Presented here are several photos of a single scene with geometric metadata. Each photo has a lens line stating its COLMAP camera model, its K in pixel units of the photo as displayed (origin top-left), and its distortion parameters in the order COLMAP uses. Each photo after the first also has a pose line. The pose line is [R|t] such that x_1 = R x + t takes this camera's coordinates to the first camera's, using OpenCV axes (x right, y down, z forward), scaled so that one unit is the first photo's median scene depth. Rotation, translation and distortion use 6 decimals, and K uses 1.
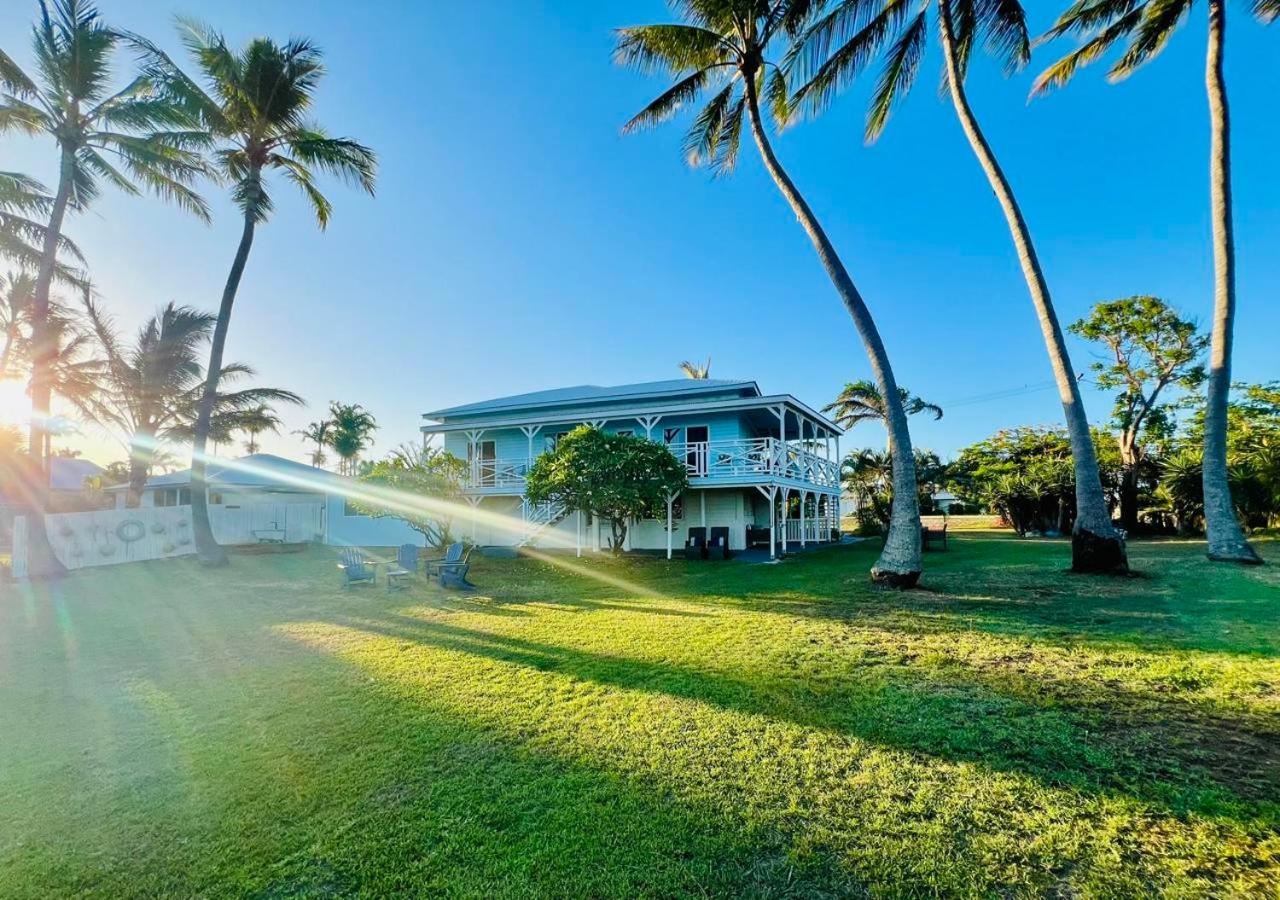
lens RADIAL K [[942.9, 0, 640.8], [0, 942.9, 443.2], [0, 0, 1]] dist [0.002027, -0.000311]
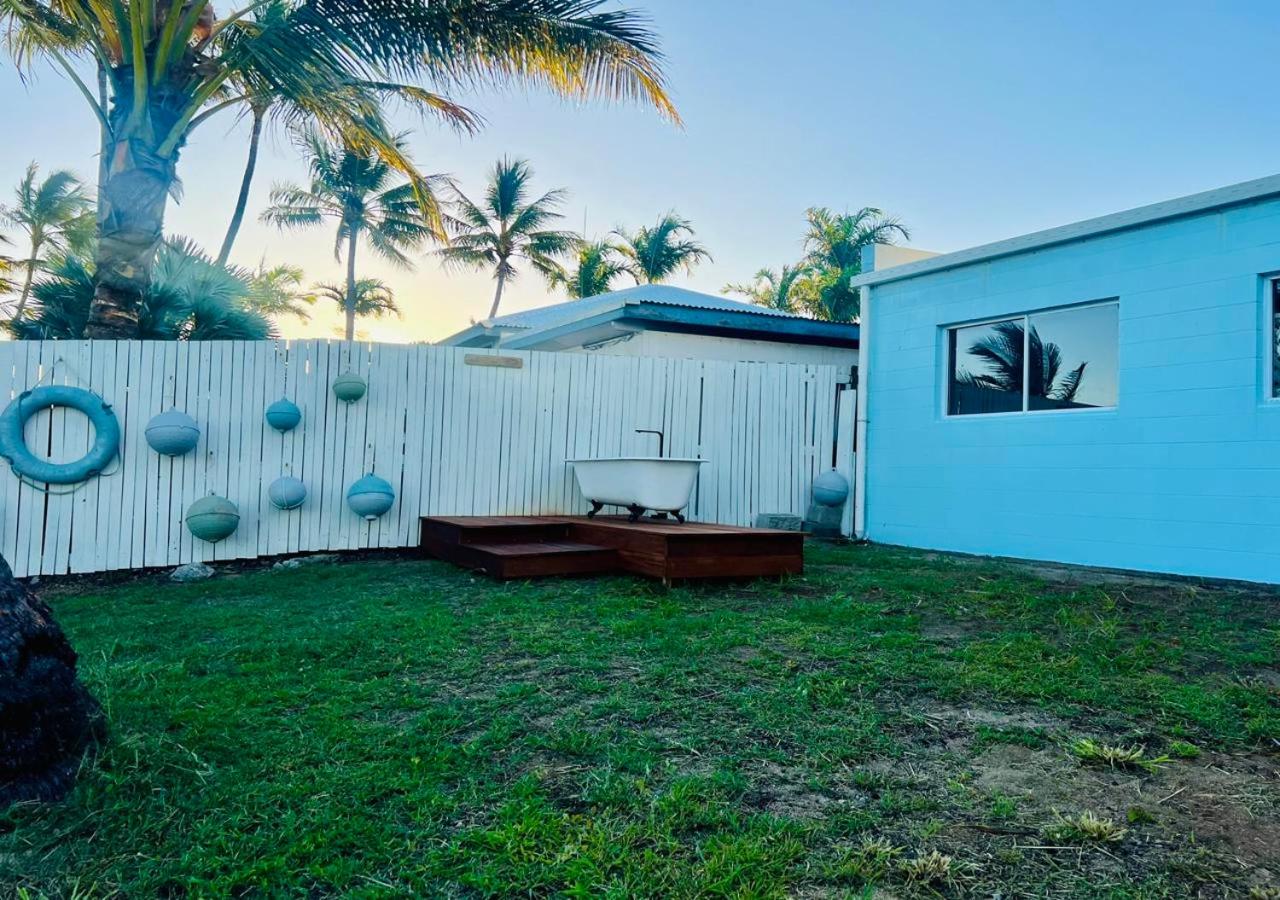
lens RADIAL K [[942.9, 0, 640.8], [0, 942.9, 443.2], [0, 0, 1]] dist [0.002027, -0.000311]
pose [[0.902546, 0.023191, -0.429969, -0.294542], [-0.006936, 0.999202, 0.039335, 0.078360], [0.430538, -0.032519, 0.901986, 0.796494]]
